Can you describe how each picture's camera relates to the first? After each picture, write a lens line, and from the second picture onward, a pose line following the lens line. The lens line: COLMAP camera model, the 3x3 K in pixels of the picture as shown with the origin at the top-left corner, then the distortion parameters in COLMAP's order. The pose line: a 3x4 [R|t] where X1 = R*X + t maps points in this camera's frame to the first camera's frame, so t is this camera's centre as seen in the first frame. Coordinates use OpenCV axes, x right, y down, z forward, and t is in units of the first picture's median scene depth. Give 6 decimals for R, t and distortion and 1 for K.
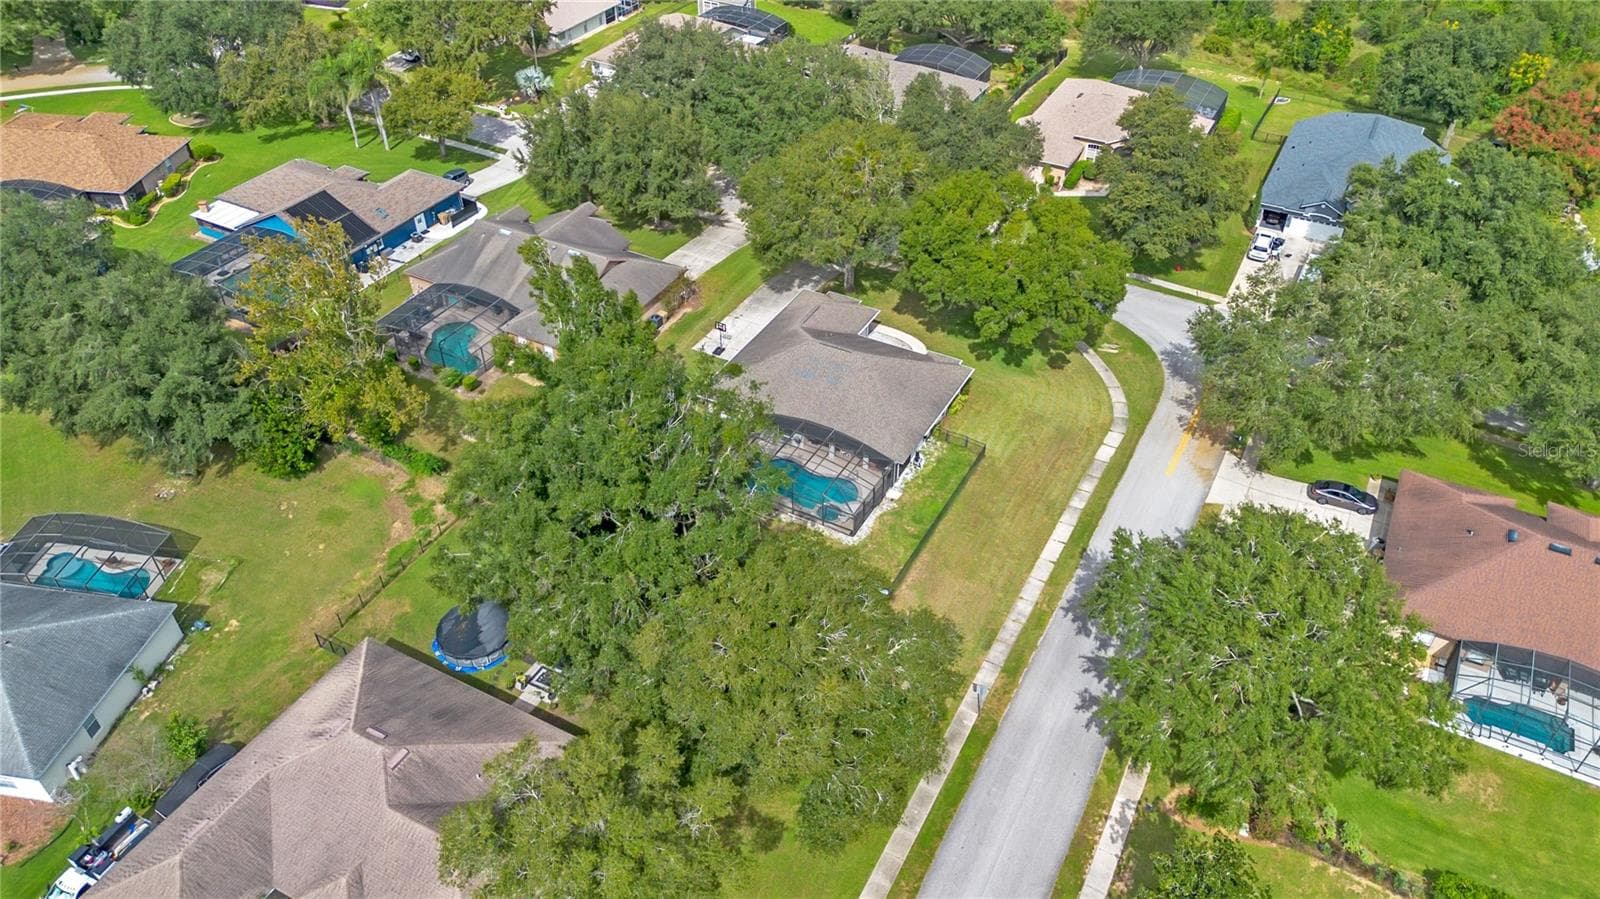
lens RADIAL K [[1135.1, 0, 807.9], [0, 1135.1, 441.0], [0, 0, 1]] dist [0.075768, -0.076940]
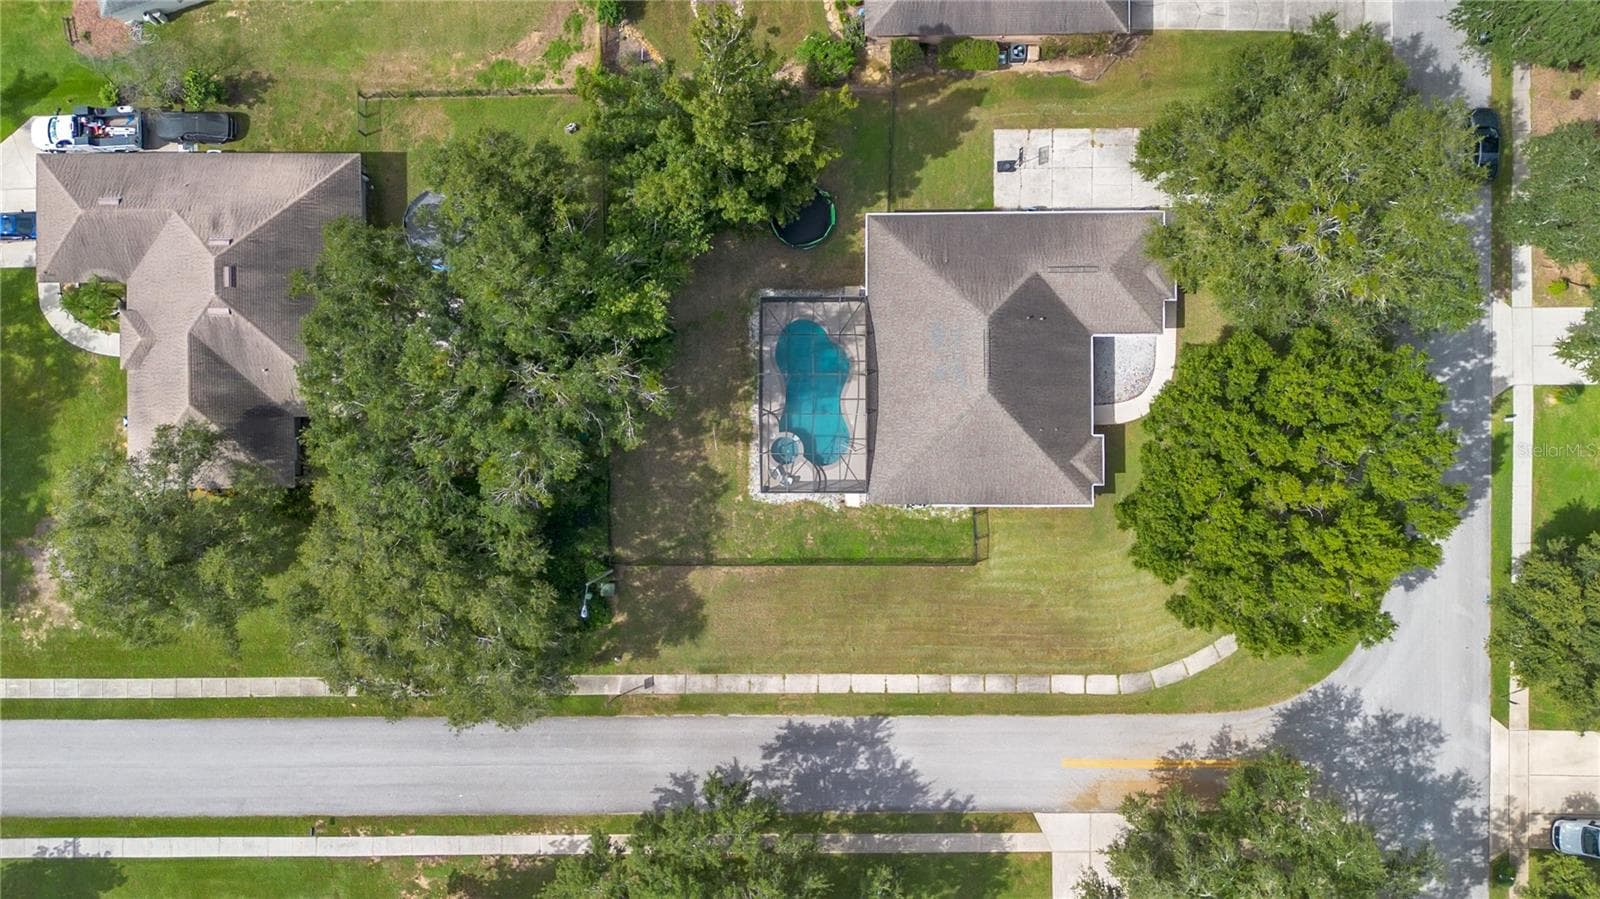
lens RADIAL K [[1135.1, 0, 807.9], [0, 1135.1, 441.0], [0, 0, 1]] dist [0.075768, -0.076940]
pose [[0.472633, 0.881148, -0.014009, 0.033759], [-0.546184, 0.305366, 0.780022, -0.644510], [0.691593, -0.361013, 0.625595, 0.467818]]
